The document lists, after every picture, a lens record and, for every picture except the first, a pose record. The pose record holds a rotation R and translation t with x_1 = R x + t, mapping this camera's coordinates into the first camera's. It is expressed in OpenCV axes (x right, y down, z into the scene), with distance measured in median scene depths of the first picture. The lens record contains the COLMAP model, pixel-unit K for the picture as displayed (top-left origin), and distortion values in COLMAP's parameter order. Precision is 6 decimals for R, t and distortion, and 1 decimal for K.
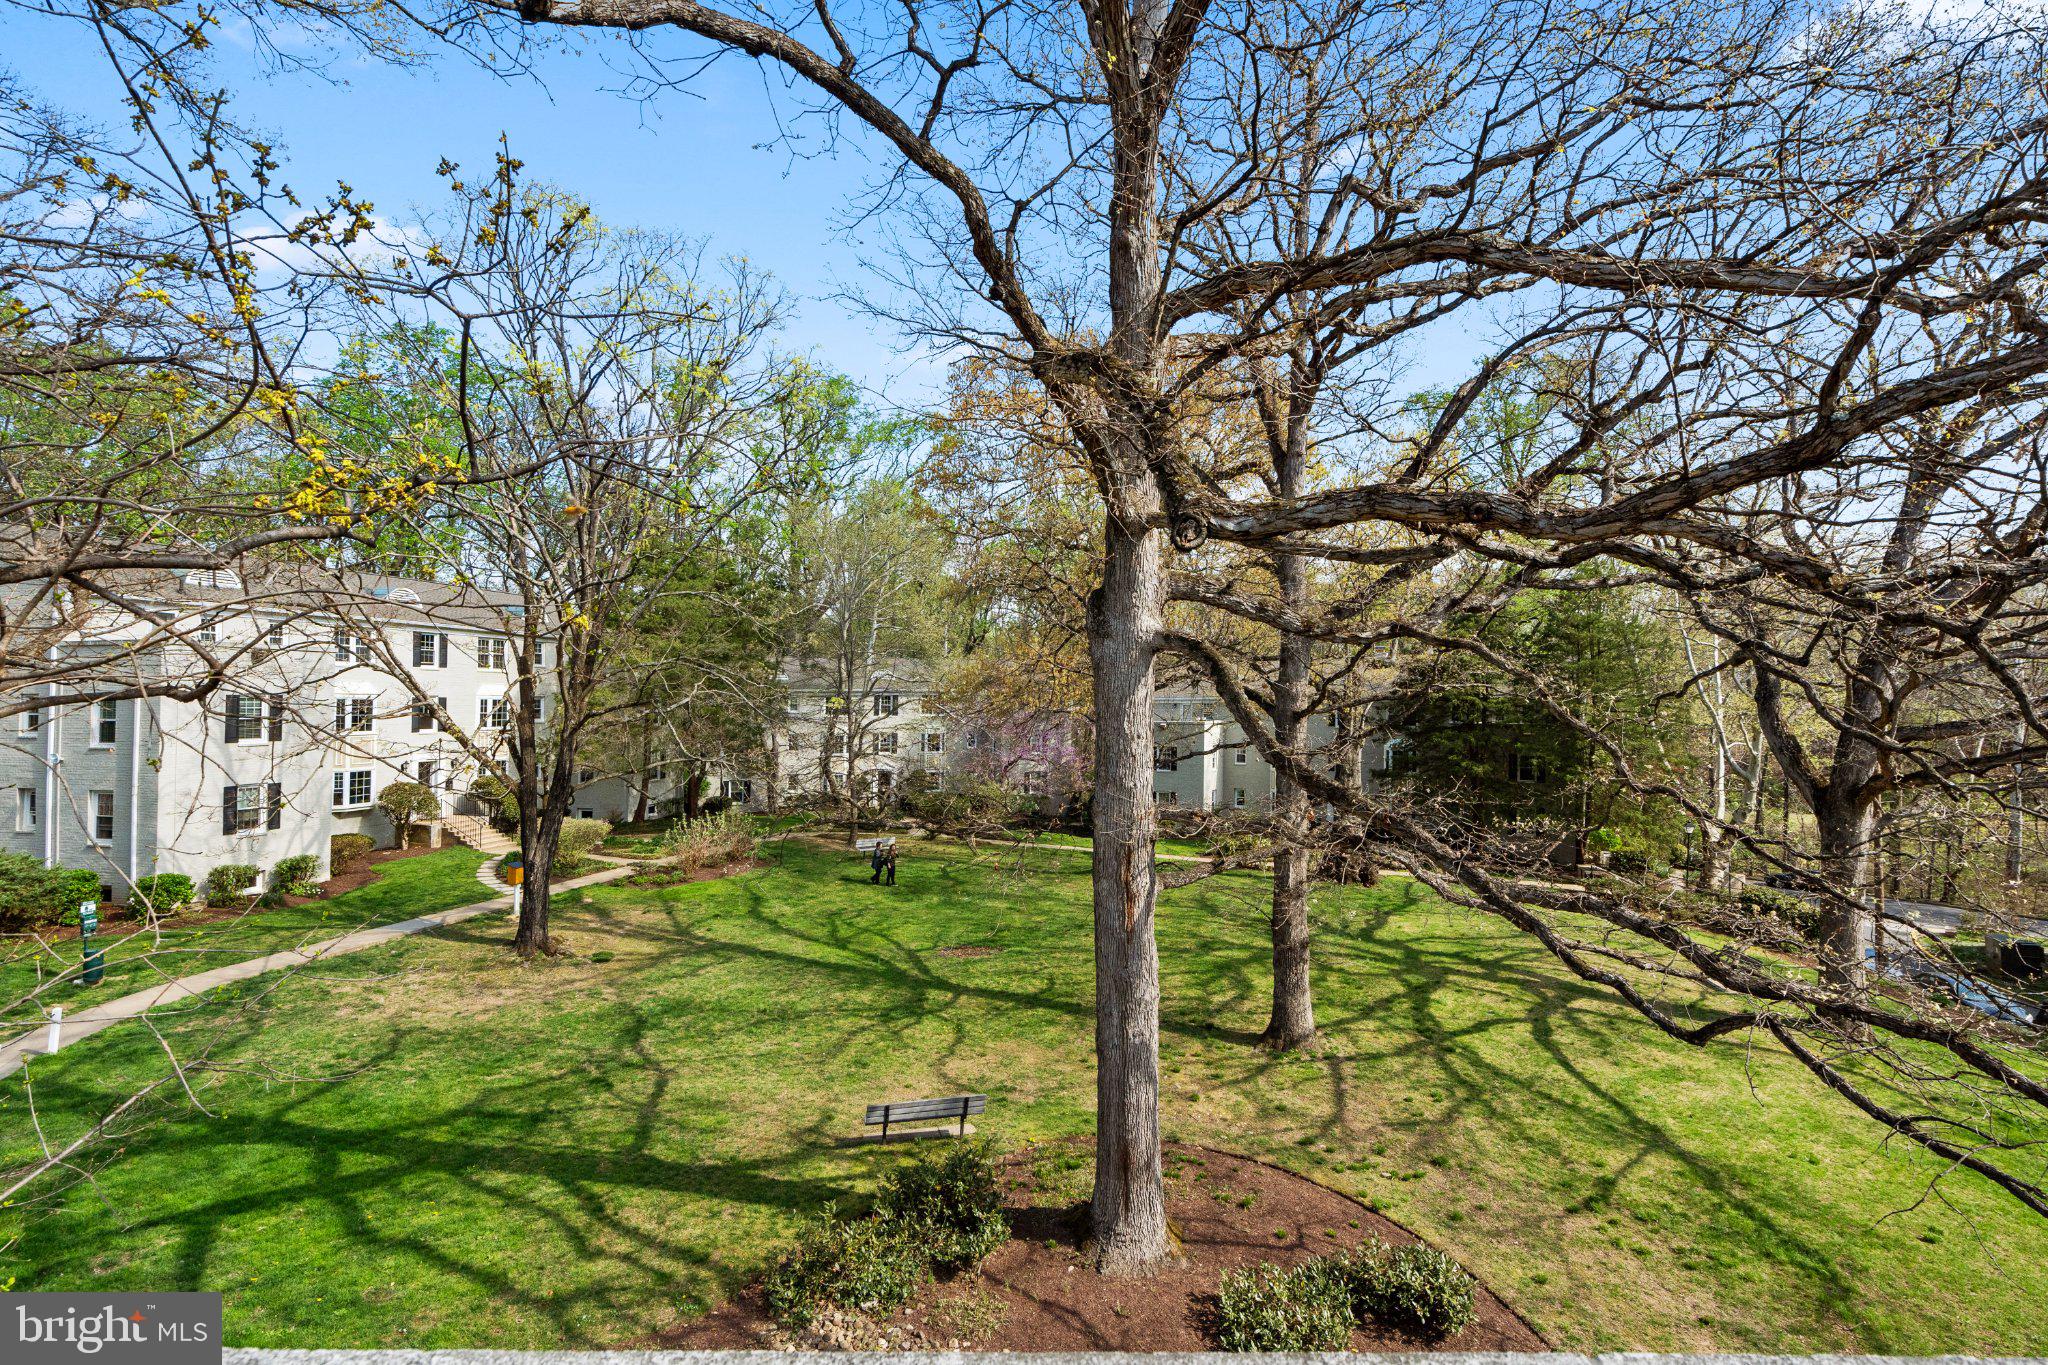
lens RADIAL K [[939.6, 0, 1061.5], [0, 939.6, 717.2], [0, 0, 1]] dist [-0.002759, 0.001585]
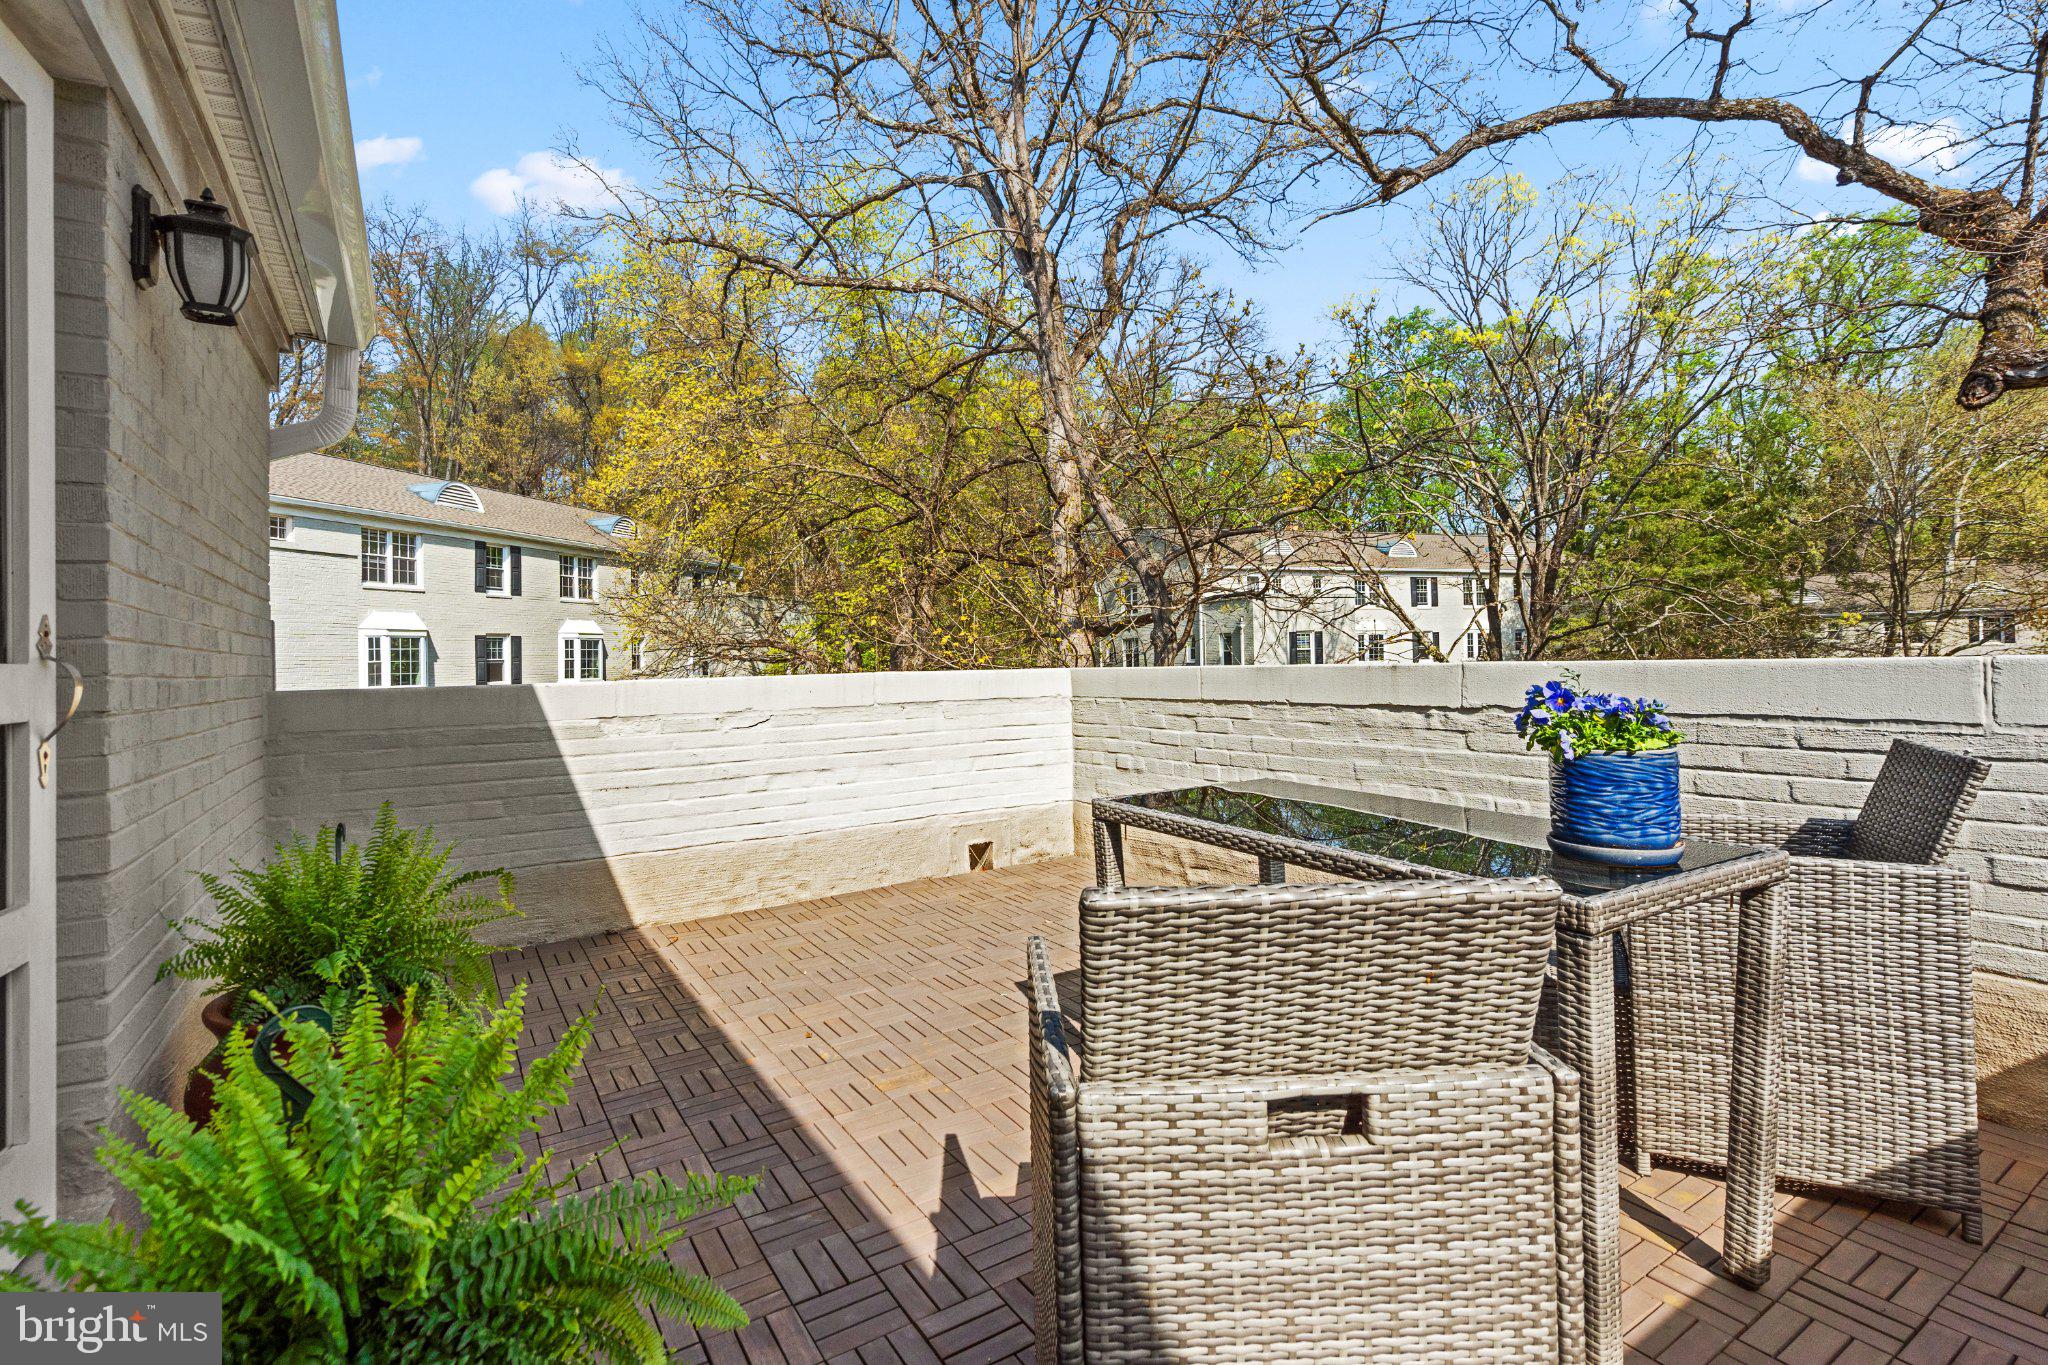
lens RADIAL K [[939.6, 0, 1014.3], [0, 939.6, 660.3], [0, 0, 1]] dist [-0.002759, 0.001585]
pose [[0.521488, -0.003512, -0.853252, 0.253666], [0.004932, 0.999987, -0.001101, 0.049136], [0.853245, -0.003634, 0.521498, -0.224189]]
